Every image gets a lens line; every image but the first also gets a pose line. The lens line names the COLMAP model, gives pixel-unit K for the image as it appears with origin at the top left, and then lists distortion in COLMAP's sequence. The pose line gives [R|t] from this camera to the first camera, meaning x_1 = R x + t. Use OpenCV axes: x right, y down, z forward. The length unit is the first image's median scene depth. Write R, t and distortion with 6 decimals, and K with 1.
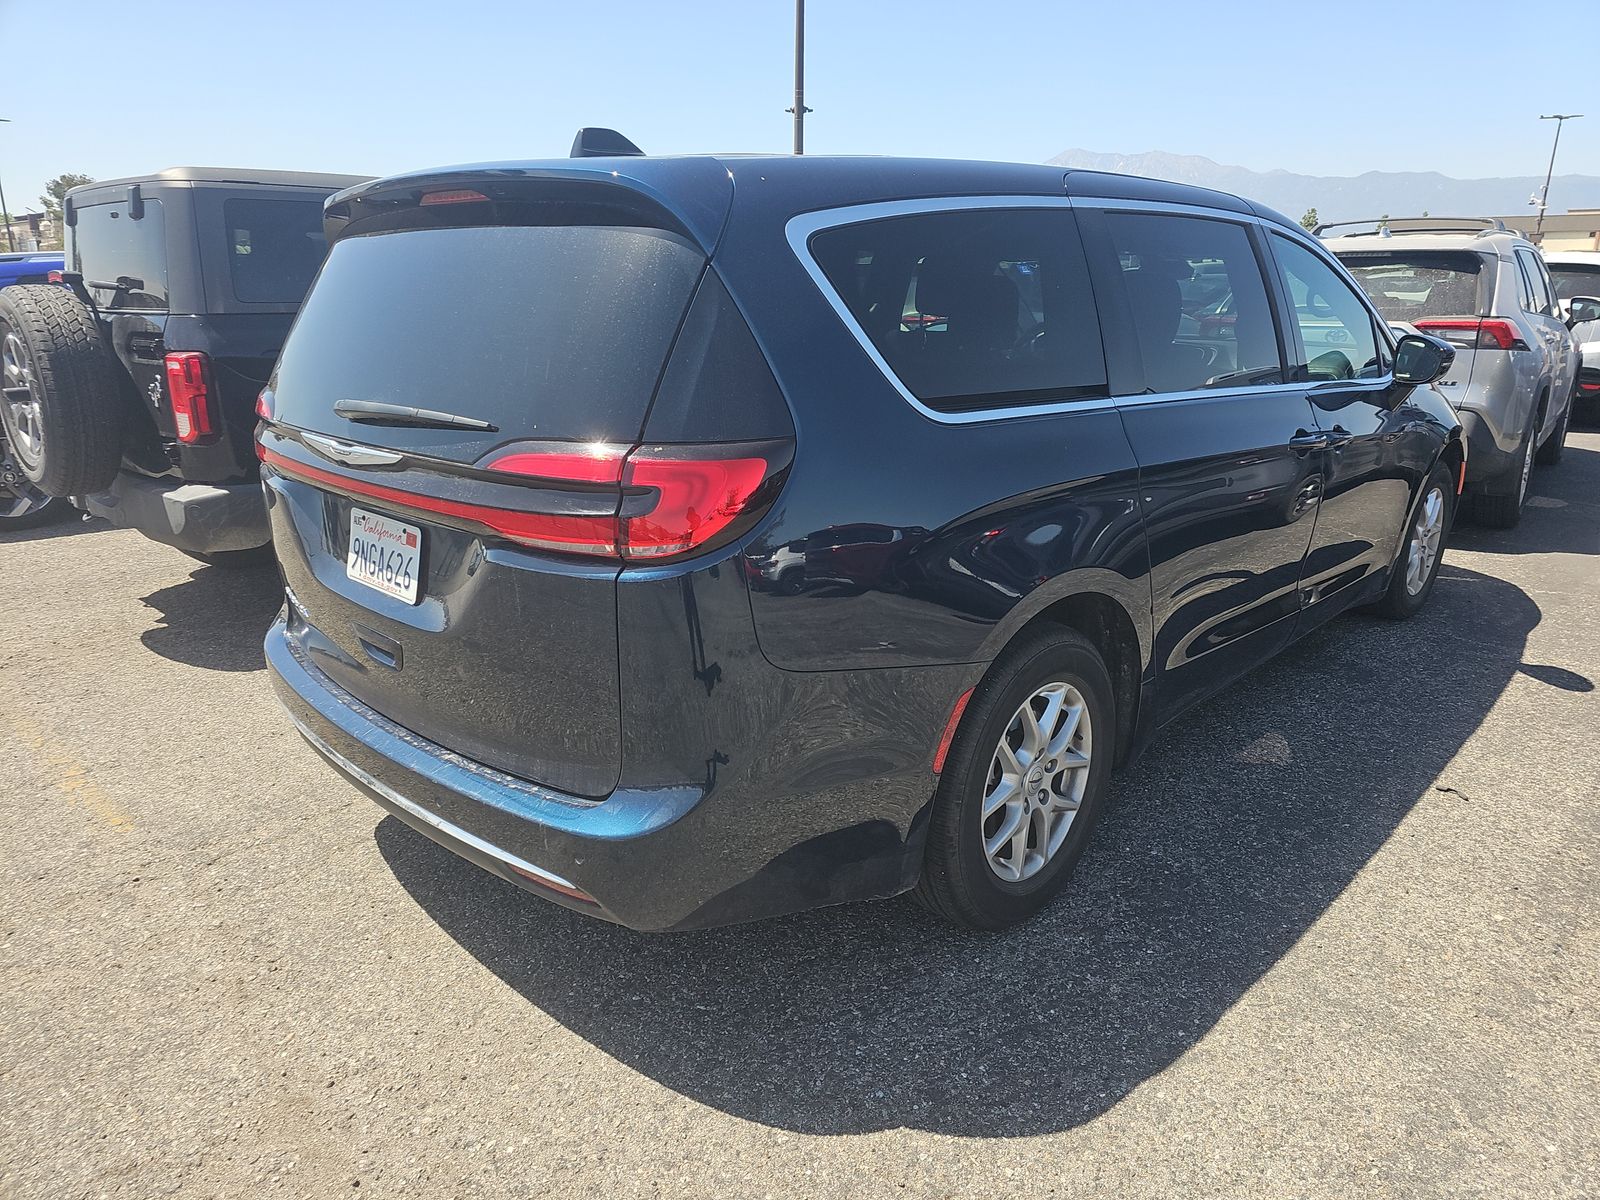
lens RADIAL K [[1151.4, 0, 800.0], [0, 1151.4, 600.0], [0, 0, 1]] dist [0.002437, 0.000430]
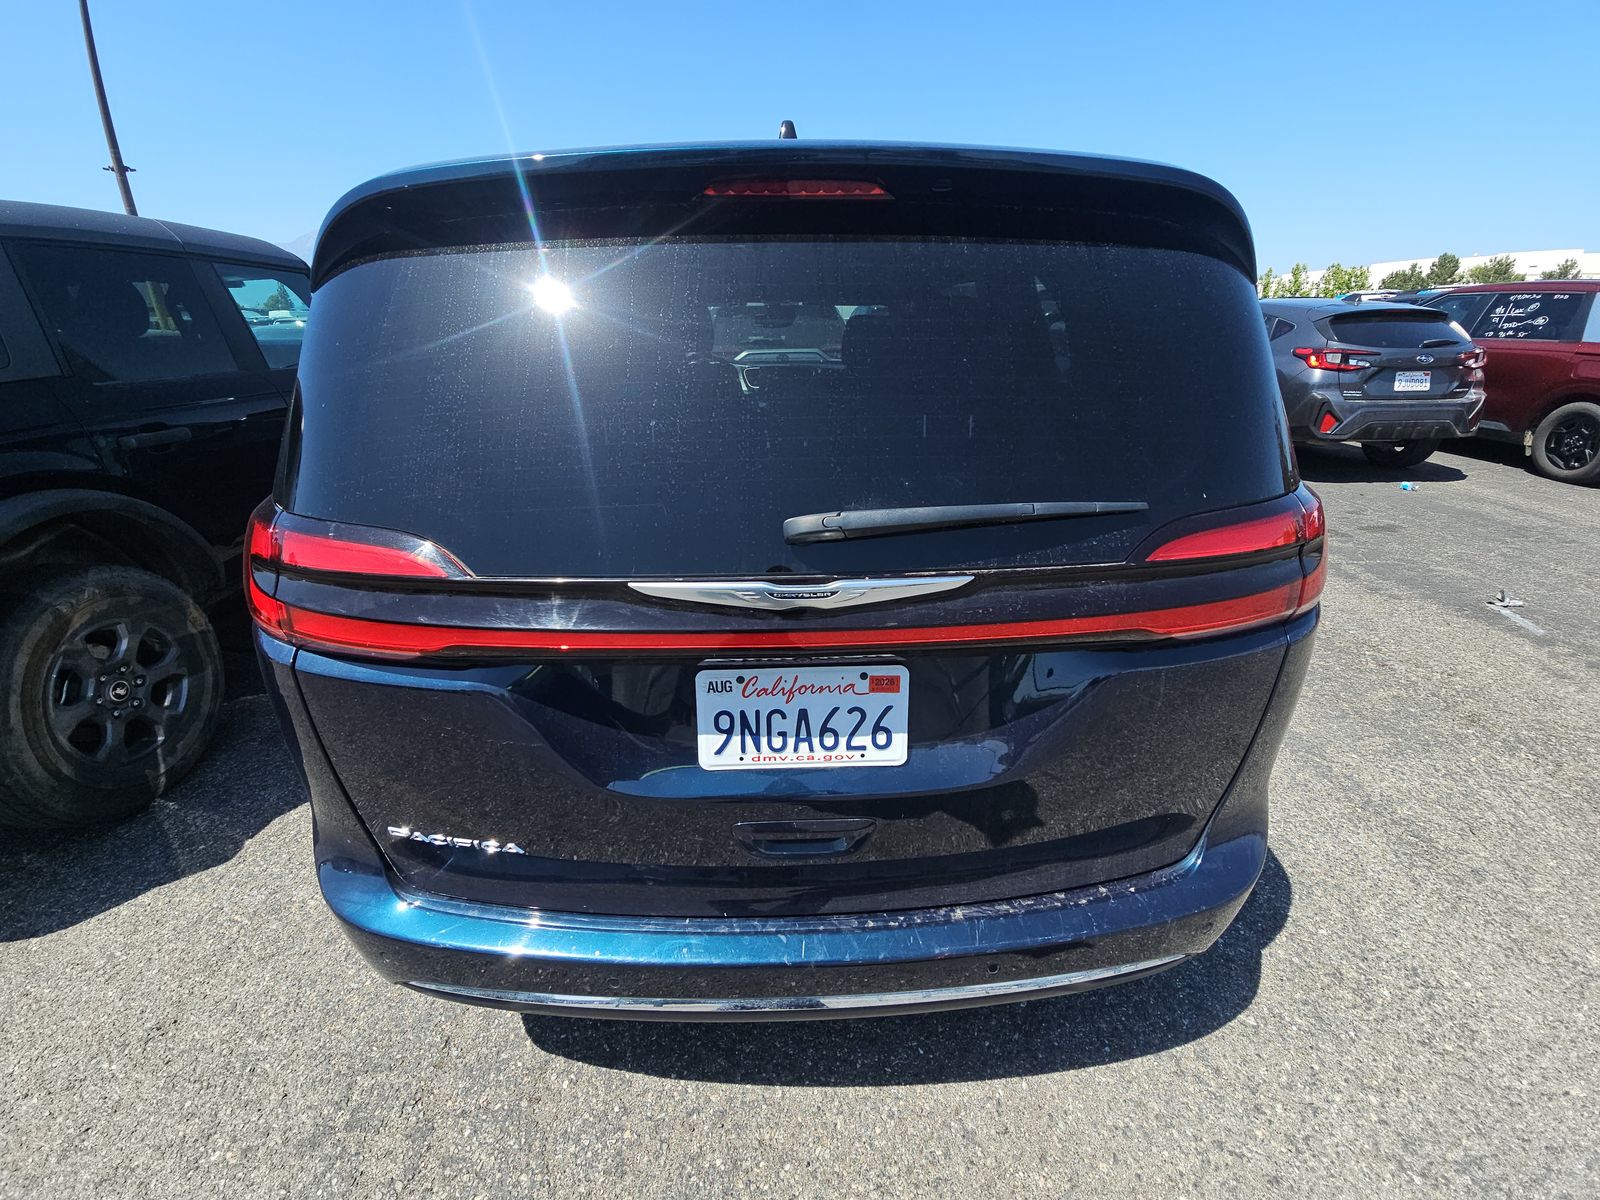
lens RADIAL K [[659.3, 0, 800.0], [0, 659.3, 600.0], [0, 0, 1]] dist [0.023724, -0.020496]
pose [[0.665172, -0.271637, 0.695529, -0.601753], [0.193404, 0.962370, 0.190889, -0.179509], [-0.721209, 0.007544, 0.692677, 0.694571]]
